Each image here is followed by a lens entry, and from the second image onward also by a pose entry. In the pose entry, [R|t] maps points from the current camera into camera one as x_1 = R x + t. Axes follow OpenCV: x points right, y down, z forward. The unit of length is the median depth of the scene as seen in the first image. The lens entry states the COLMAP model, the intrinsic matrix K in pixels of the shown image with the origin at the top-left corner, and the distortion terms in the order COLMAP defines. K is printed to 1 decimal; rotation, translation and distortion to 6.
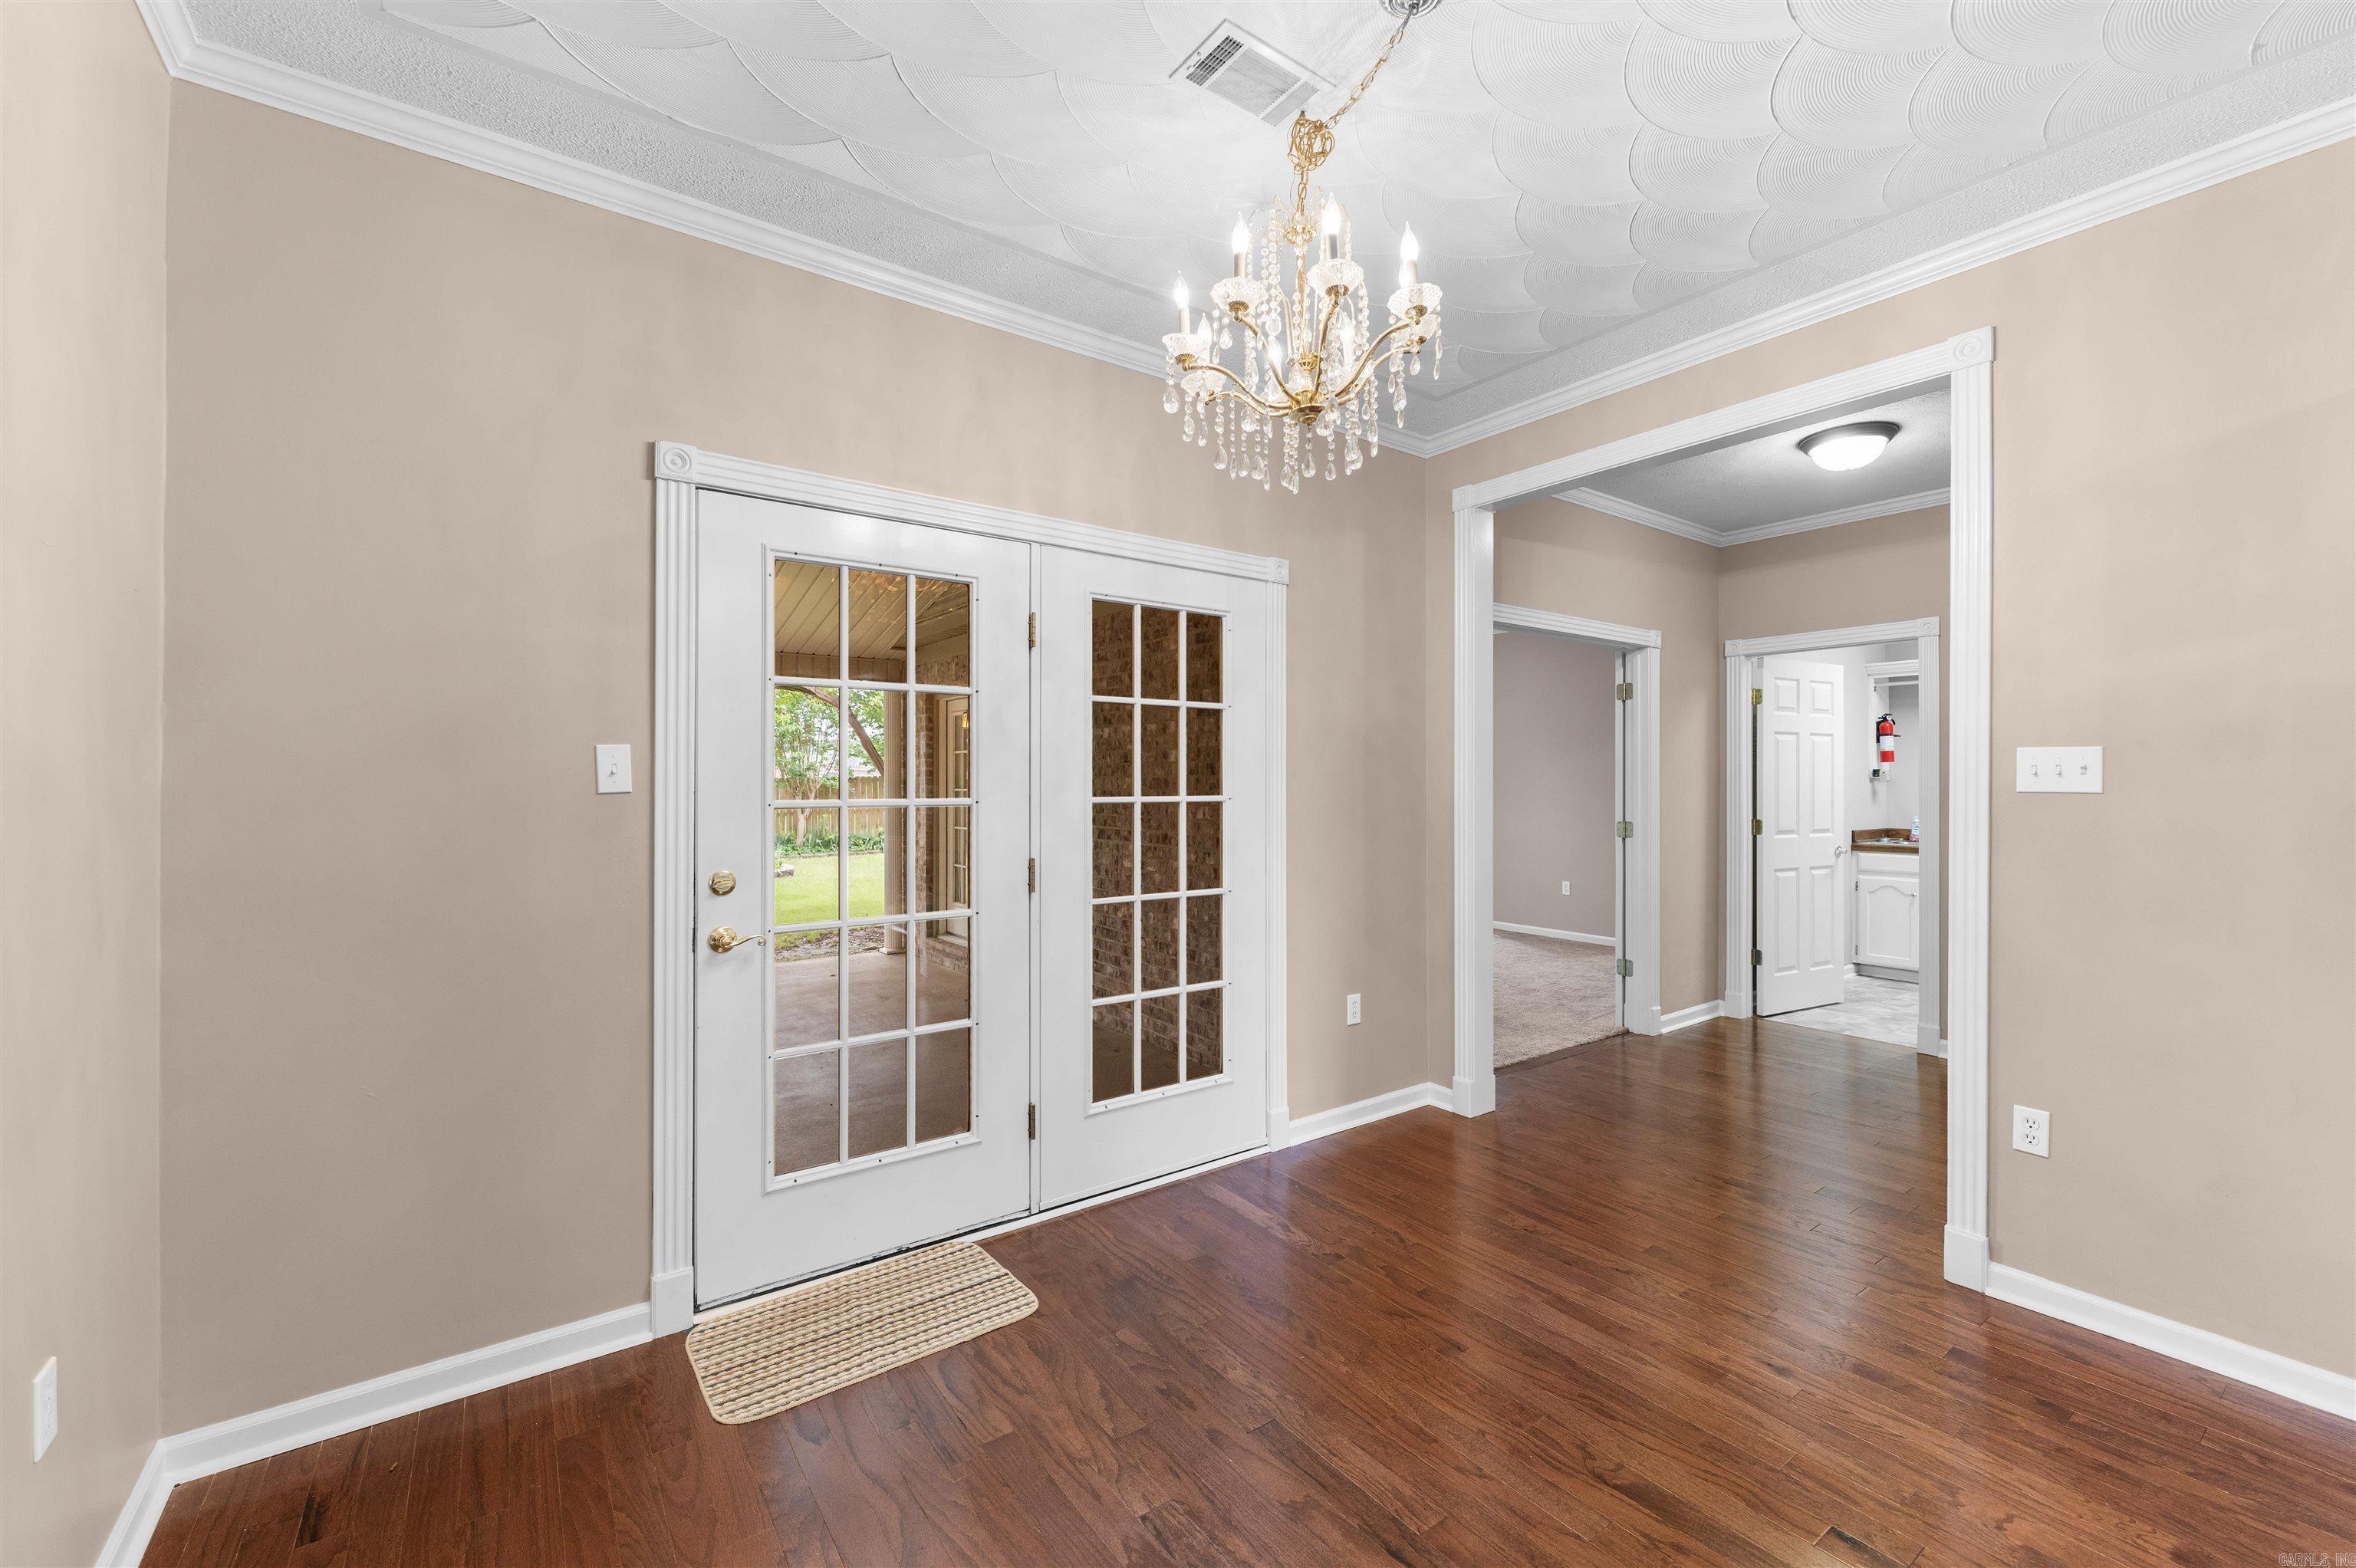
lens RADIAL K [[971.4, 0, 1191.9], [0, 971.4, 785.8], [0, 0, 1]] dist [0.001176, -0.000508]
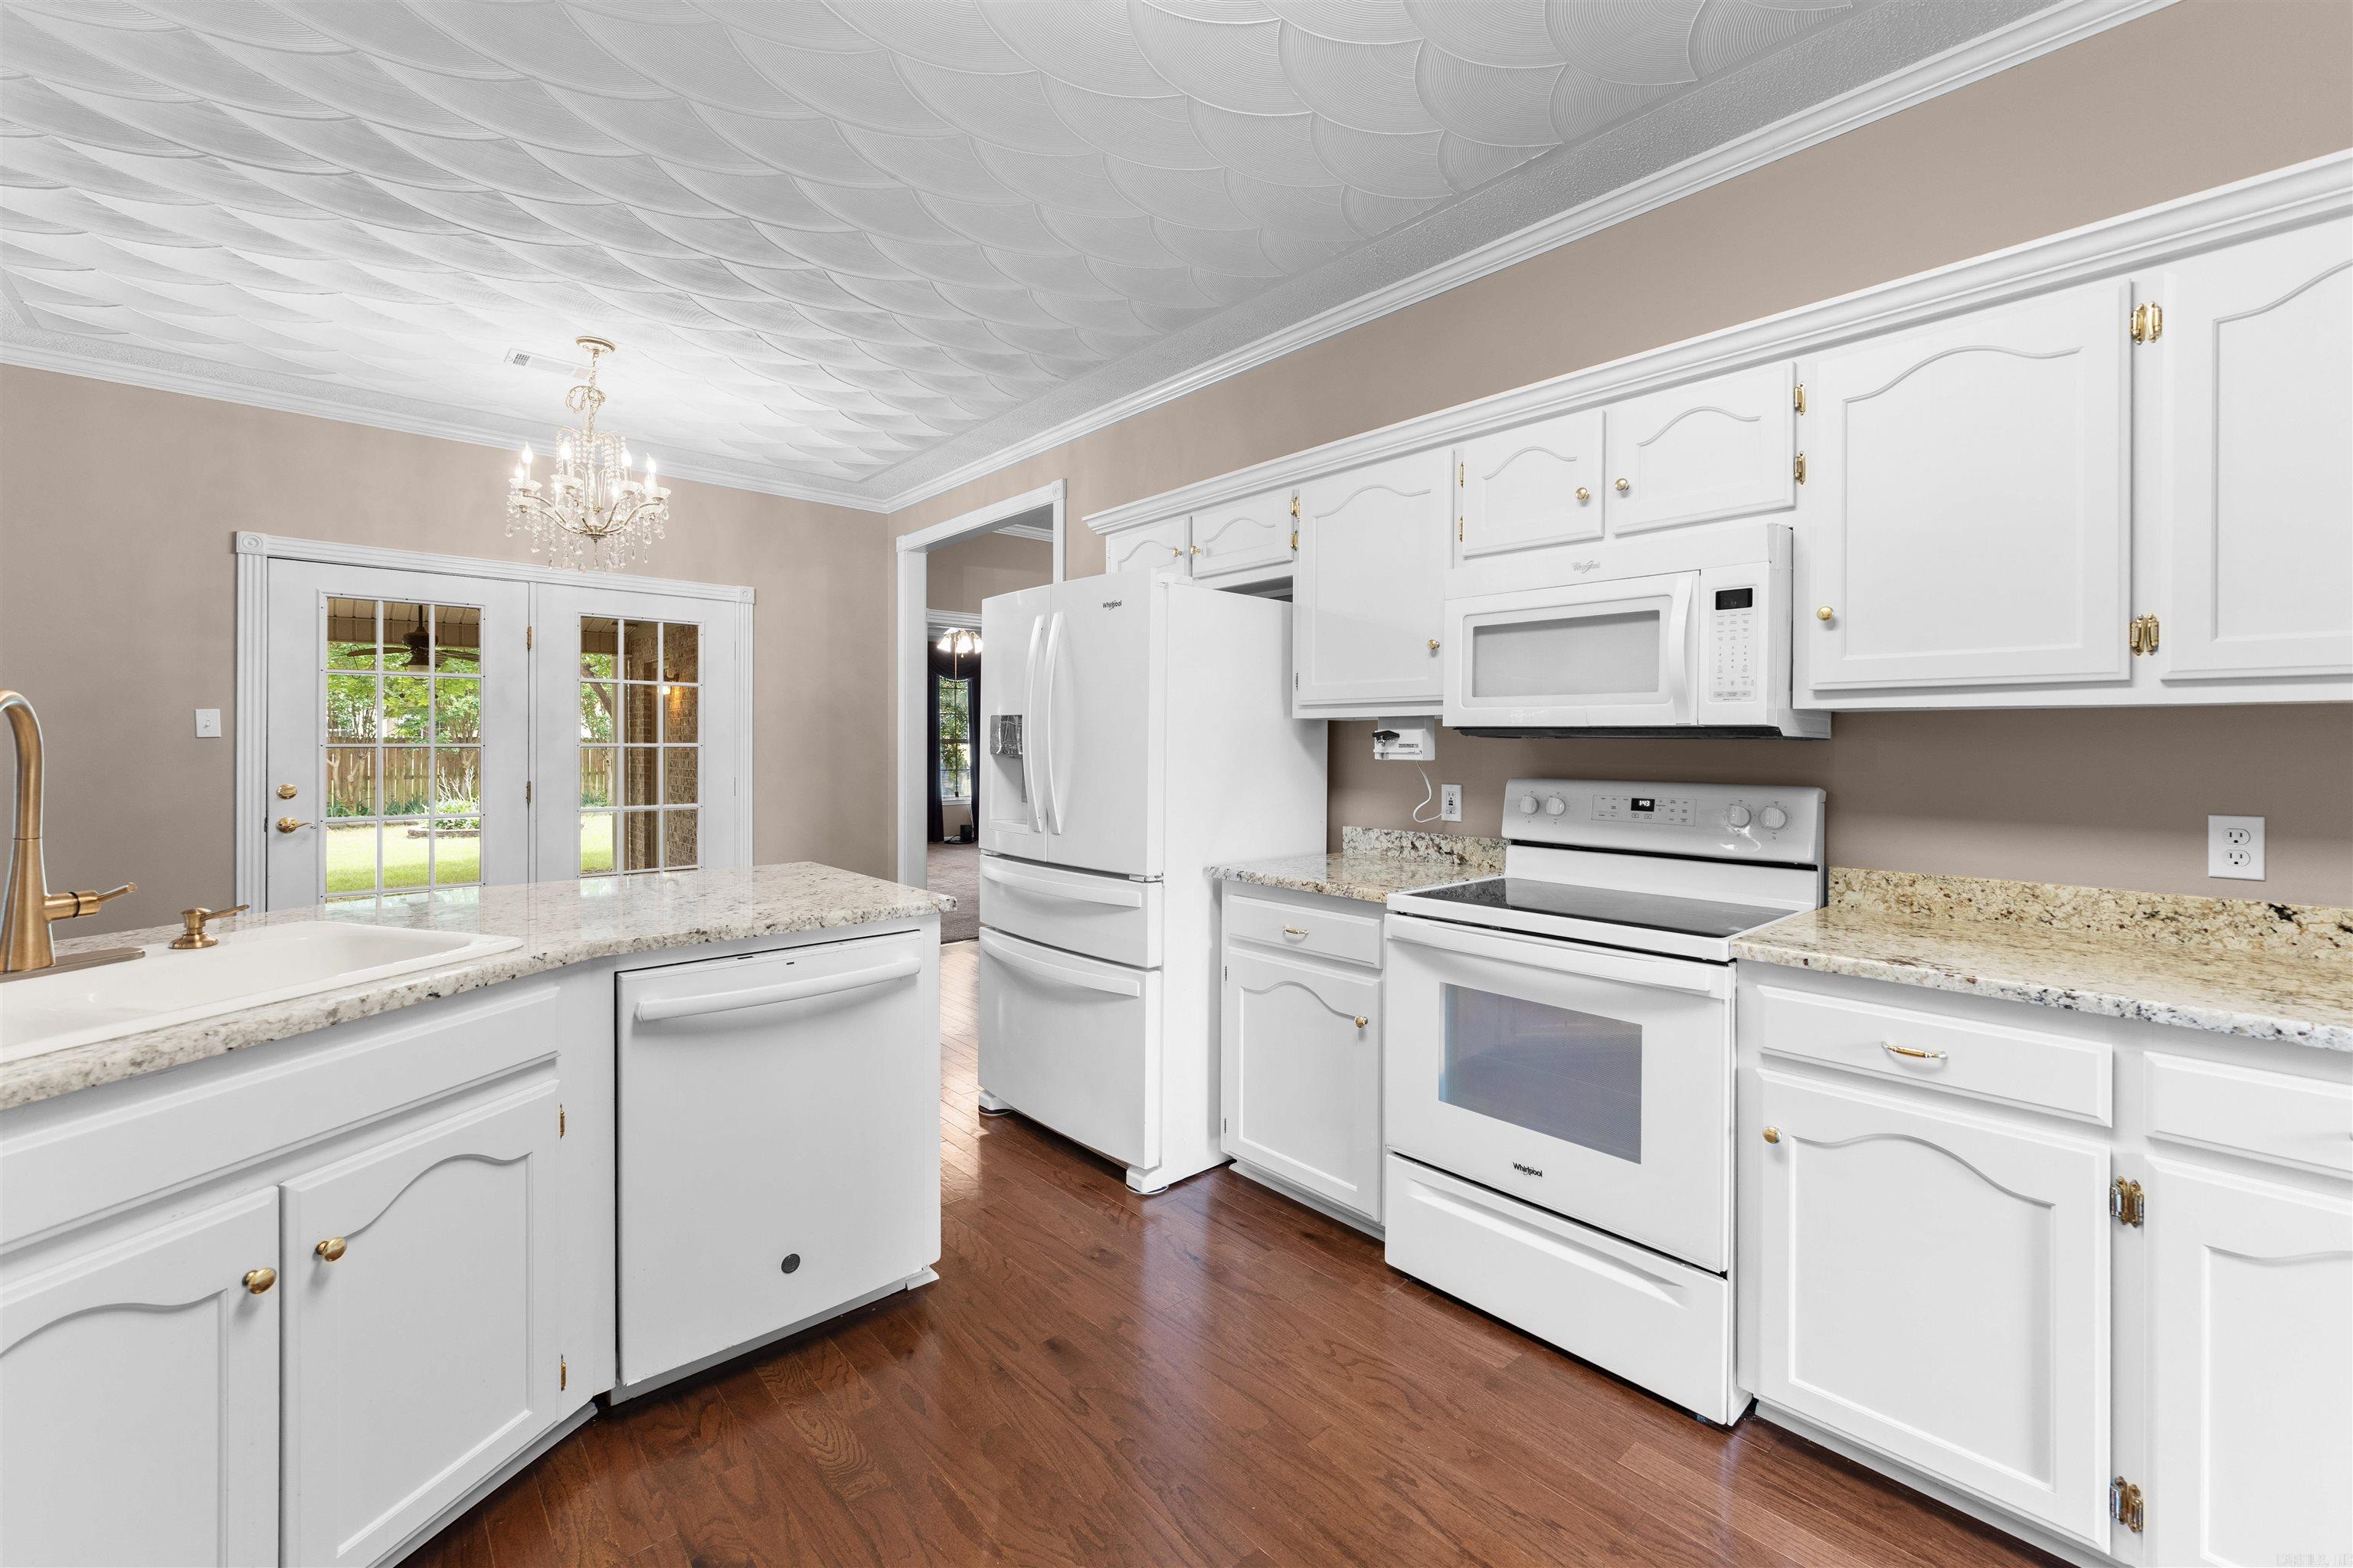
lens RADIAL K [[970.3, 0, 1179.4], [0, 970.3, 748.5], [0, 0, 1]] dist [0.001176, -0.000508]
pose [[0.994838, 0.001803, 0.101457, 0.681890], [-0.002304, 0.999986, 0.004819, 0.010652], [-0.101447, -0.005028, 0.994828, -0.640431]]
